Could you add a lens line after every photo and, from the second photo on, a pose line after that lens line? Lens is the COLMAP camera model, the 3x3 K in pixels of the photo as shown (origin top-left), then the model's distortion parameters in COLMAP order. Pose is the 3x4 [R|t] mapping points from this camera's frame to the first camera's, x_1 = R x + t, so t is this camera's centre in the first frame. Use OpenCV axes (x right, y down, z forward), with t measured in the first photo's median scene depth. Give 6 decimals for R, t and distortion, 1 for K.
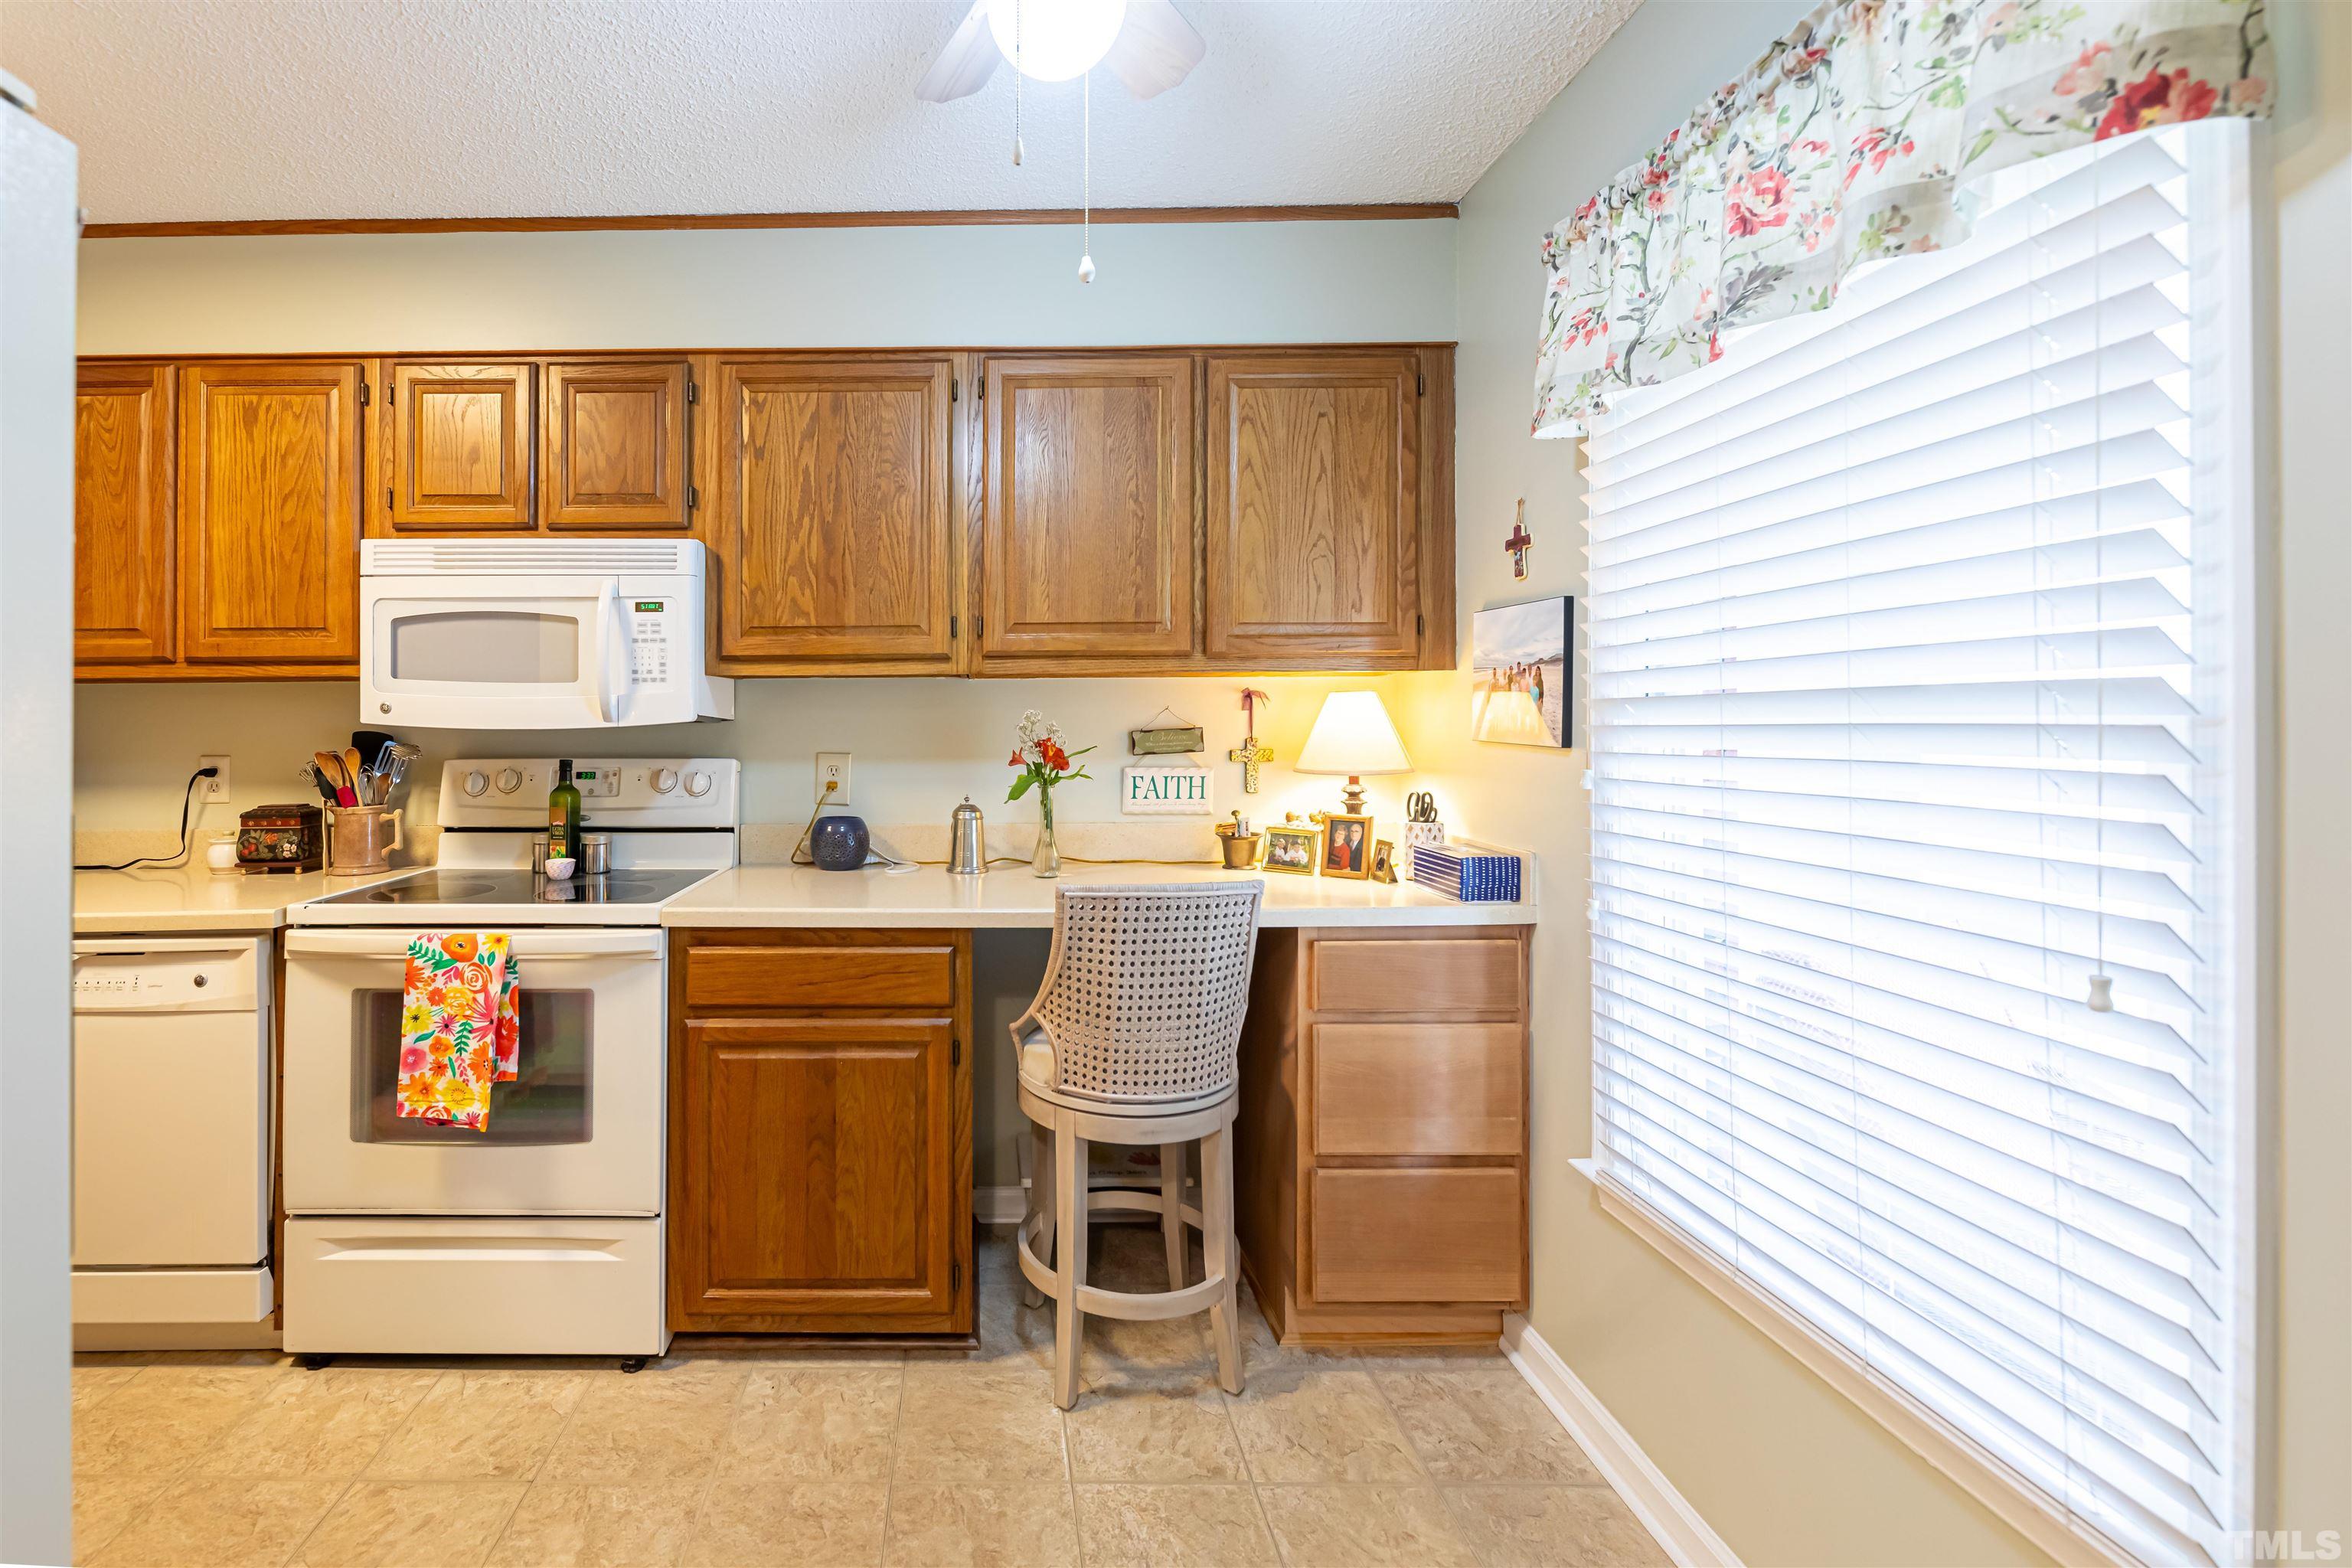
lens RADIAL K [[1016.5, 0, 947.2], [0, 1016.5, 718.3], [0, 0, 1]] dist [-0.000101, 0.000223]
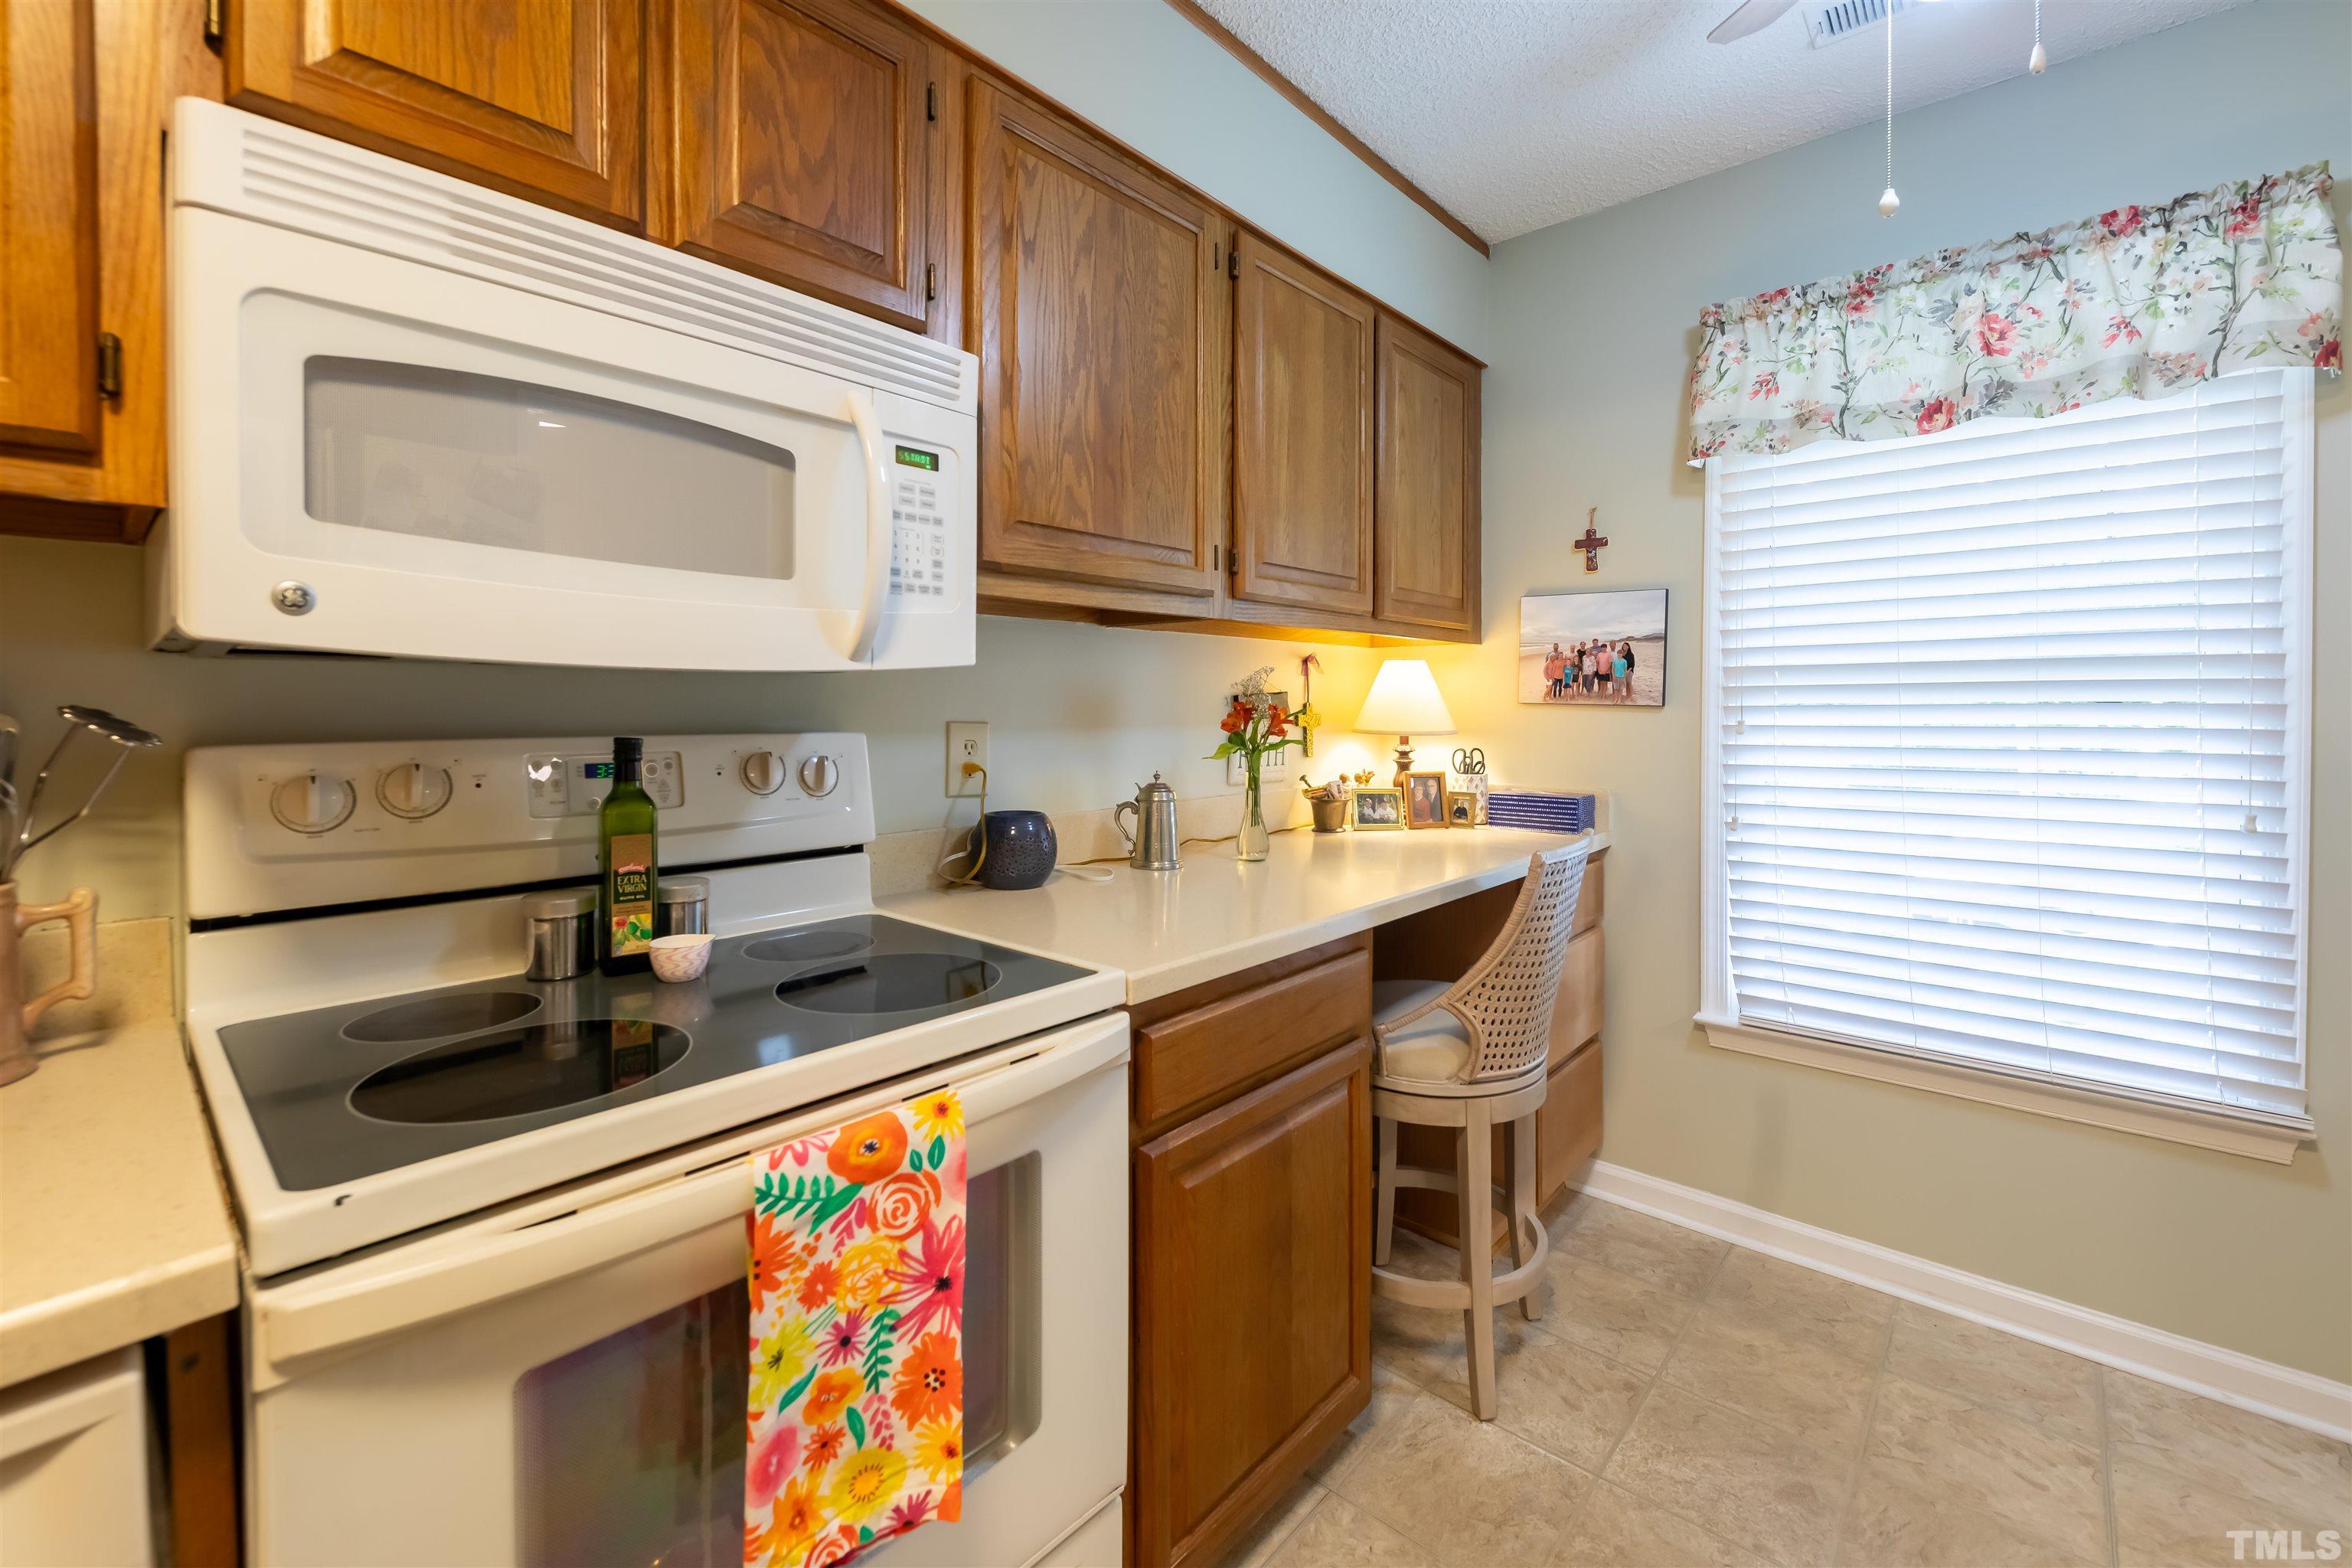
lens RADIAL K [[983.8, 0, 1174.1], [0, 983.8, 728.4], [0, 0, 1]] dist [0.000266, -0.001064]
pose [[0.651053, -0.014237, 0.758898, -0.697676], [-0.006225, 0.999690, 0.024094, 0.028727], [-0.759006, -0.020410, 0.650763, 0.608460]]
